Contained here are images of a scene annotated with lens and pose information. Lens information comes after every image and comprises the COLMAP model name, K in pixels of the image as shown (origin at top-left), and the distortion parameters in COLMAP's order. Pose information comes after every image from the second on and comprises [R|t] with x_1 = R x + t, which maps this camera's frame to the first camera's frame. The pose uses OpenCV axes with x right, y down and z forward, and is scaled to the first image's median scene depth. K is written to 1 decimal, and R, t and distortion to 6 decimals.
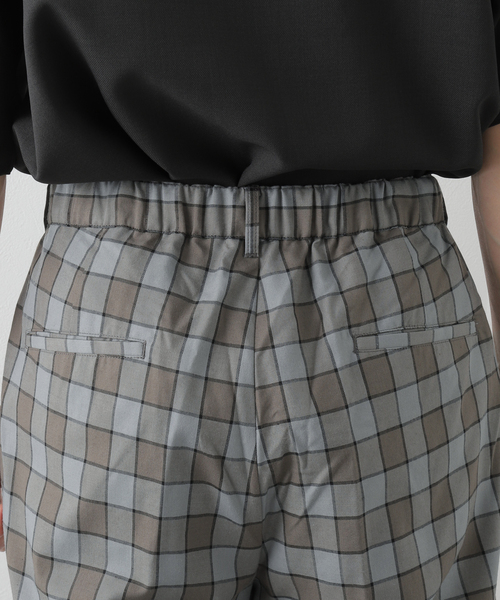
lens RADIAL K [[1584.2, 0, 250.0], [0, 1584.2, 300.0], [0, 0, 1]] dist [0.094992, 0.827005]
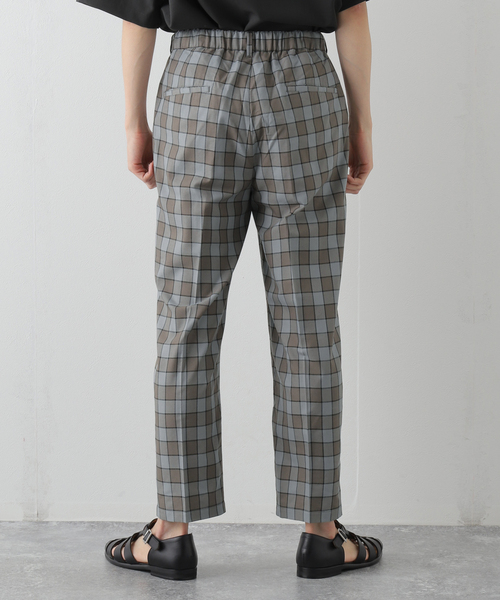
lens RADIAL K [[1584.2, 0, 250.0], [0, 1584.2, 300.0], [0, 0, 1]] dist [0.094992, 0.827005]
pose [[0.999536, 0.001263, -0.030433, 0.085061], [-0.002539, 0.999118, -0.041905, 0.497001], [0.030353, 0.041963, 0.998658, -1.673461]]
